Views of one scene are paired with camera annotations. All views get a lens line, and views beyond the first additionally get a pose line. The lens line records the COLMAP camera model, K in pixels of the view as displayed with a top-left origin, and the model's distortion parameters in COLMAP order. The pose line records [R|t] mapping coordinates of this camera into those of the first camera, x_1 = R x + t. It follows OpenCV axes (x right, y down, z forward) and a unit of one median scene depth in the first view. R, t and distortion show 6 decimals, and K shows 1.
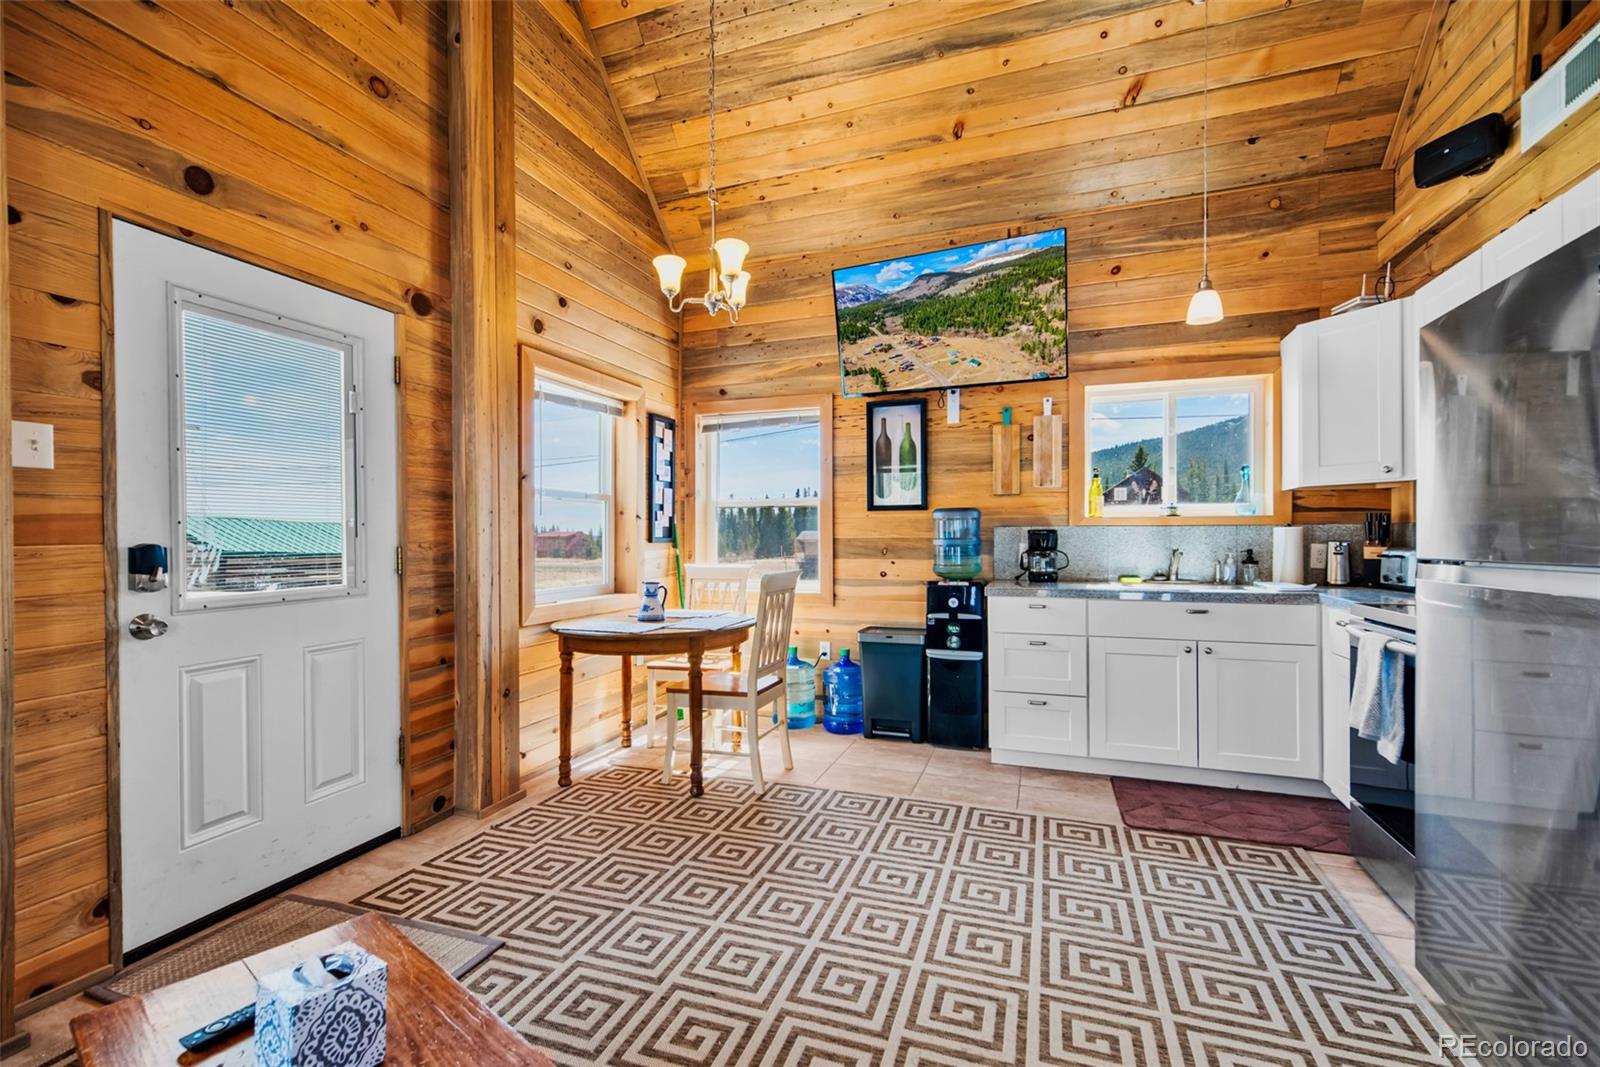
lens RADIAL K [[688.9, 0, 802.9], [0, 688.9, 537.3], [0, 0, 1]] dist [0.008114, 0.000218]
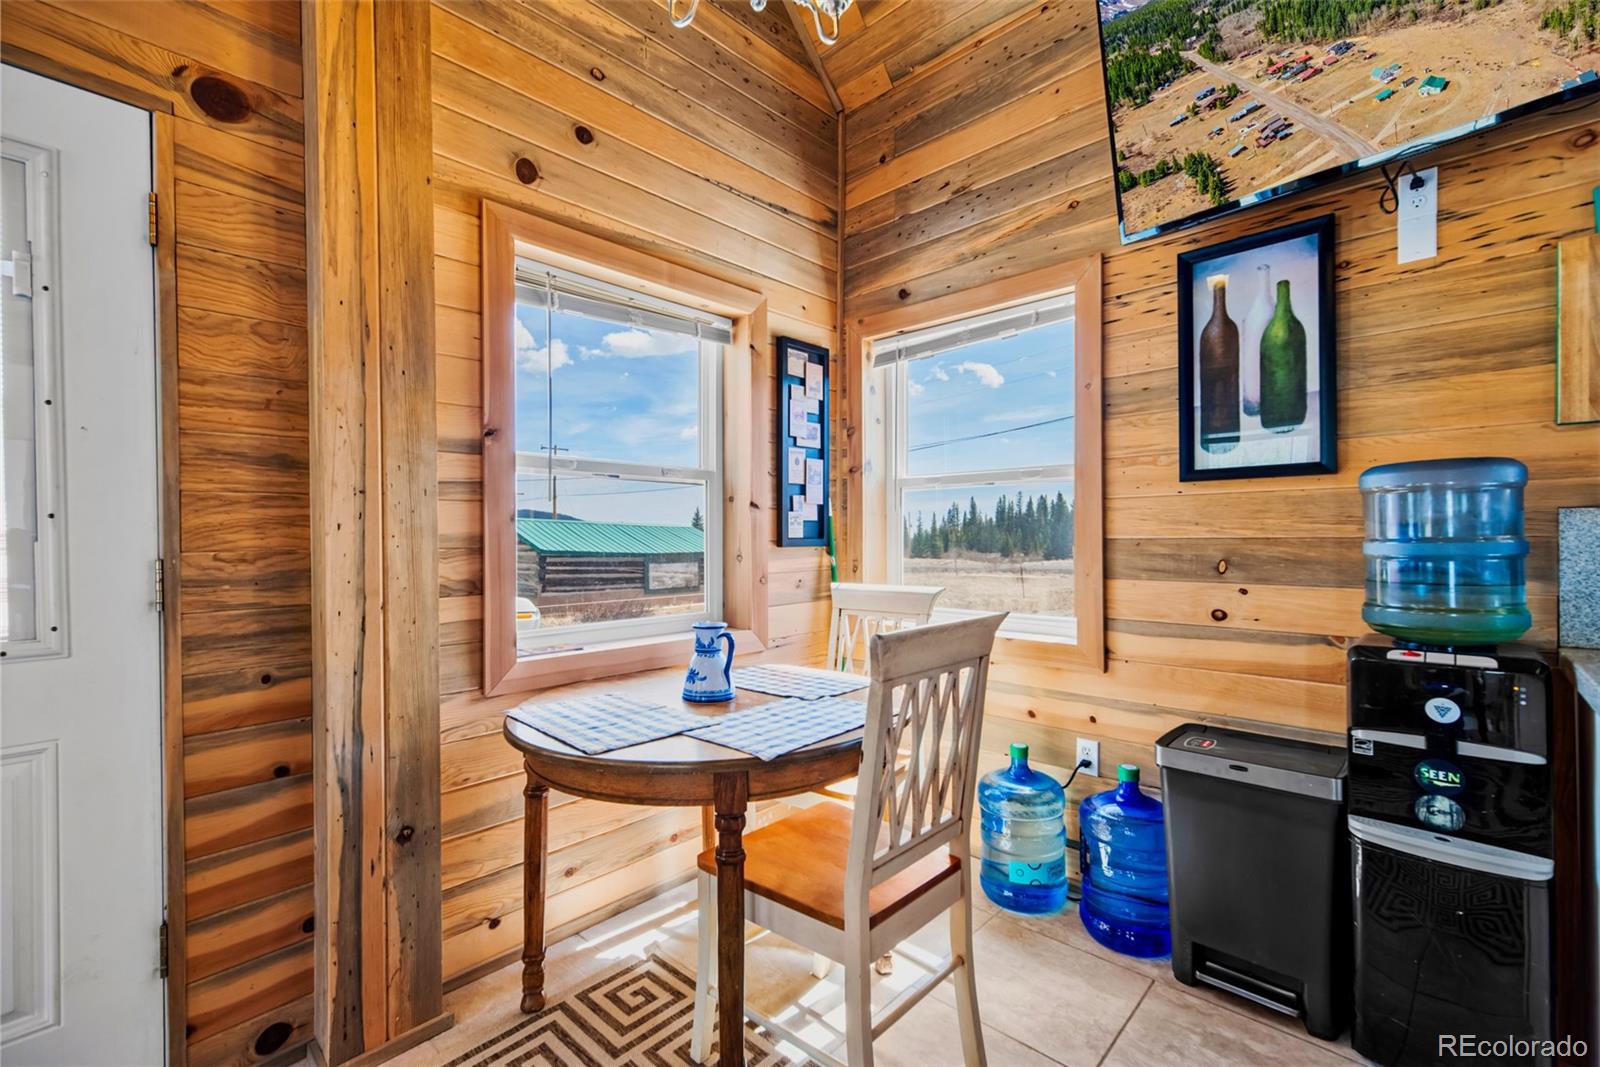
lens RADIAL K [[688.9, 0, 803.0], [0, 688.9, 537.3], [0, 0, 1]] dist [0.008114, 0.000218]
pose [[0.916778, -0.003643, -0.399381, 0.059951], [0.003984, 0.999992, 0.000025, -0.000587], [0.399378, -0.001615, 0.916785, 0.607141]]
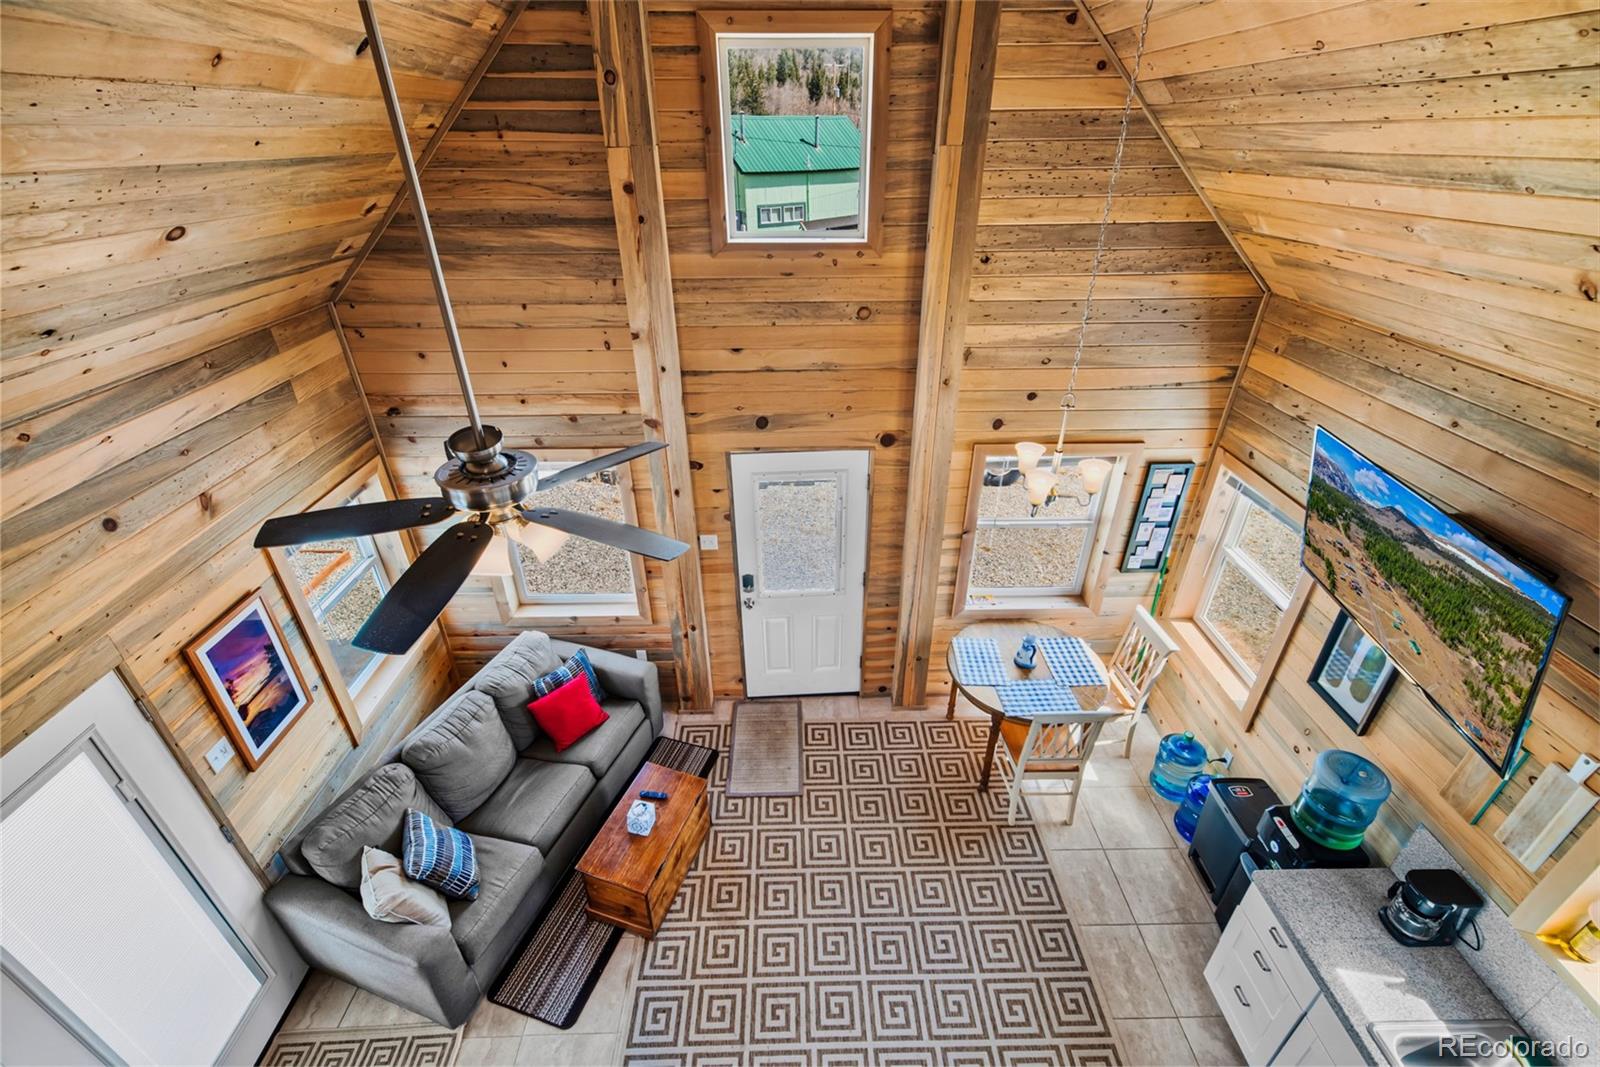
lens RADIAL K [[688.9, 0, 802.5], [0, 688.9, 538.4], [0, 0, 1]] dist [0.008114, 0.000218]
pose [[0.353916, 0.479334, -0.803108, 0.618672], [0.002573, 0.858182, 0.513339, -0.819005], [0.935274, -0.183745, 0.302491, 0.287411]]
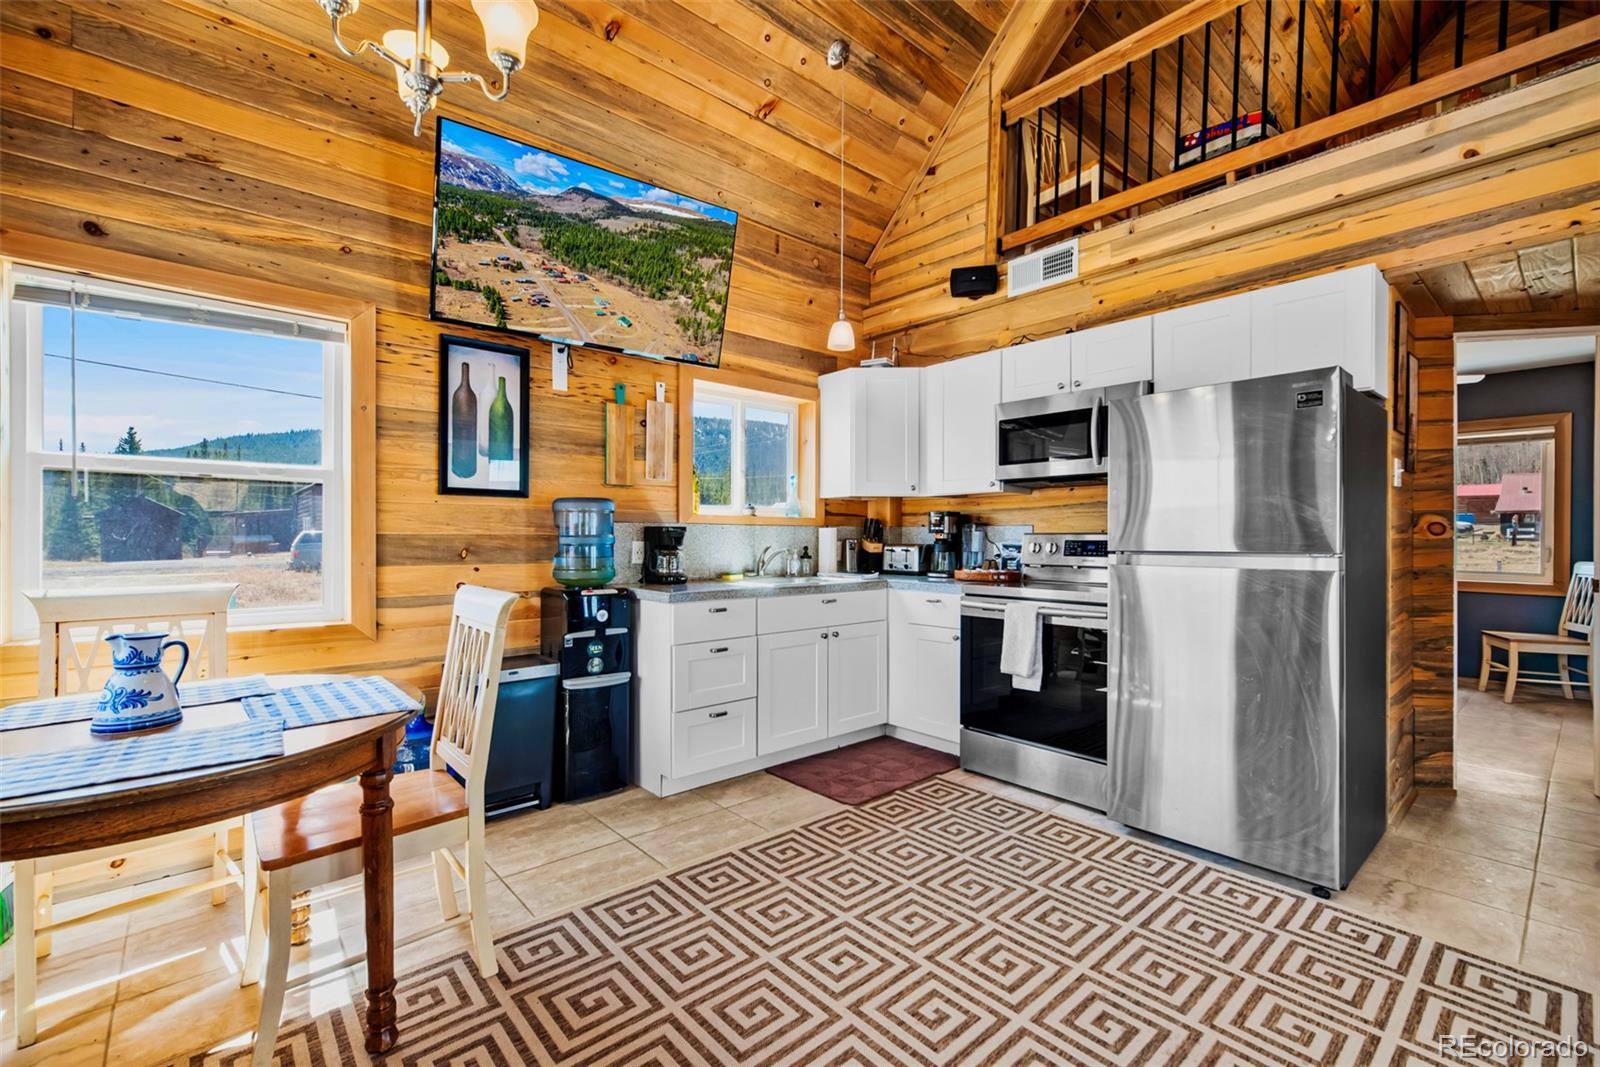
lens RADIAL K [[688.9, 0, 802.7], [0, 688.9, 537.6], [0, 0, 1]] dist [0.008114, 0.000218]
pose [[0.483959, 0.002740, 0.875086, -0.435285], [-0.005814, 0.999983, 0.000084, 0.003112], [-0.875071, -0.005128, 0.483967, 0.480919]]
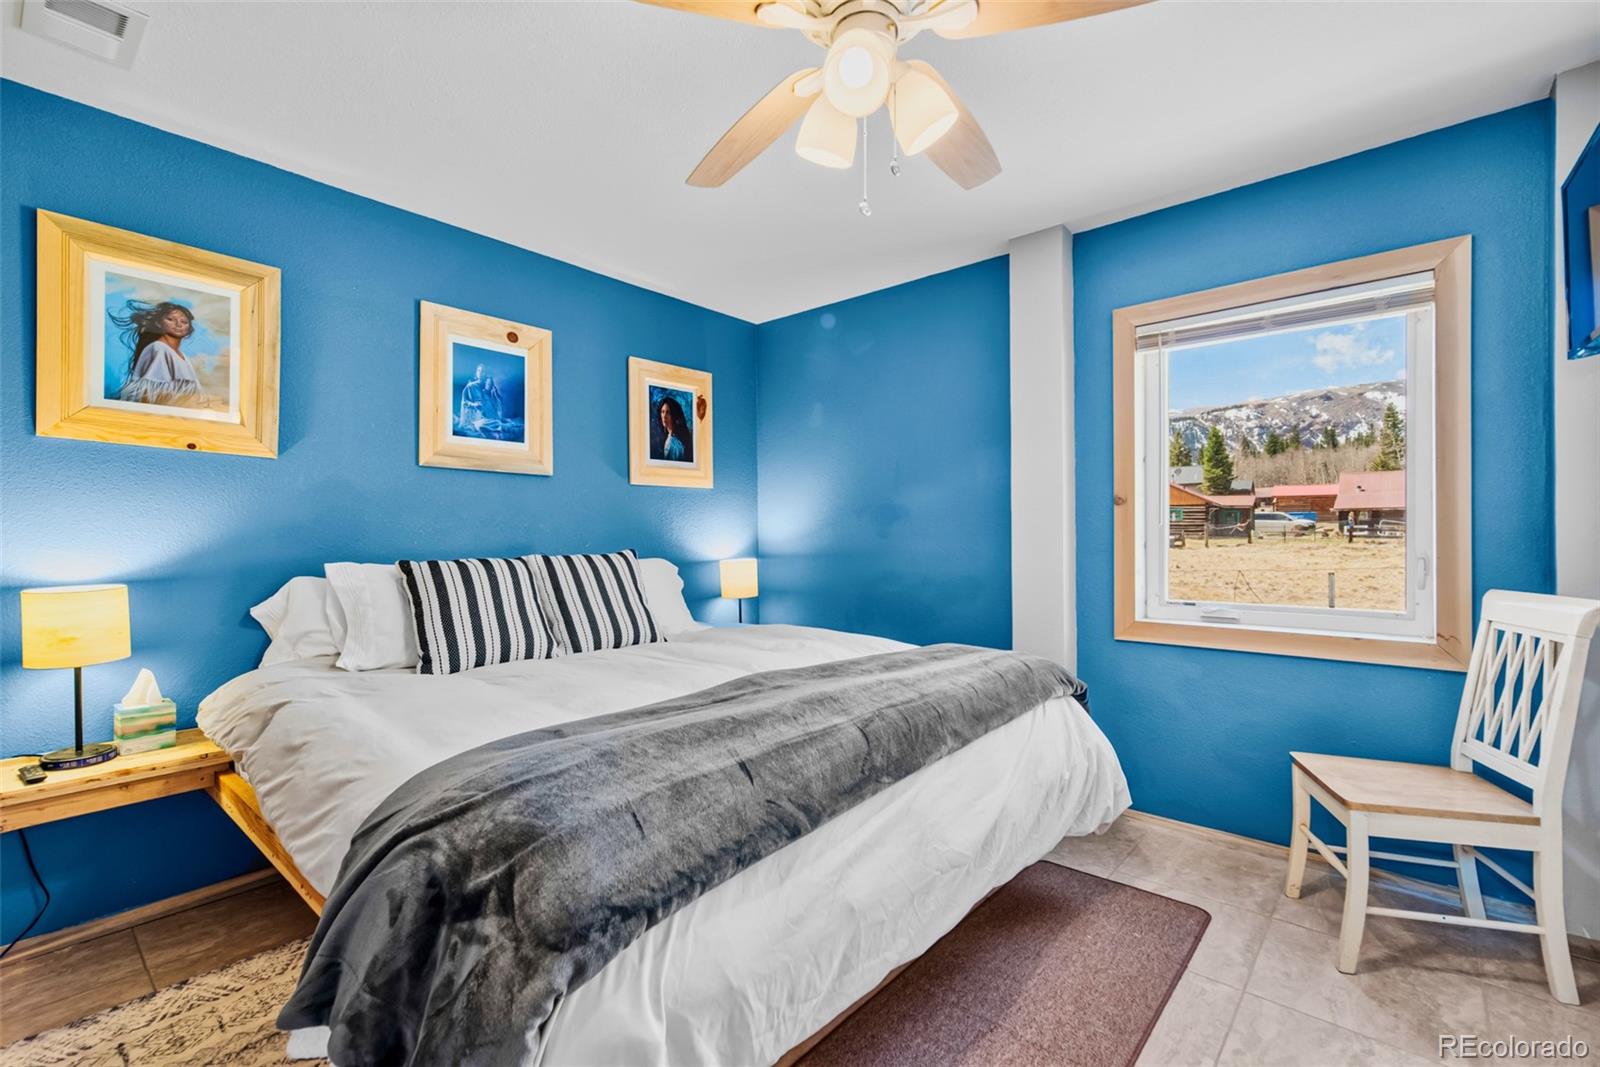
lens RADIAL K [[688.9, 0, 804.6], [0, 688.9, 539.6], [0, 0, 1]] dist [0.008114, 0.000218]
pose [[0.366729, 0.000605, 0.930328, 0.961859], [0.006779, 0.999972, -0.003323, -0.002679], [-0.930303, 0.007525, 0.366714, 0.063735]]
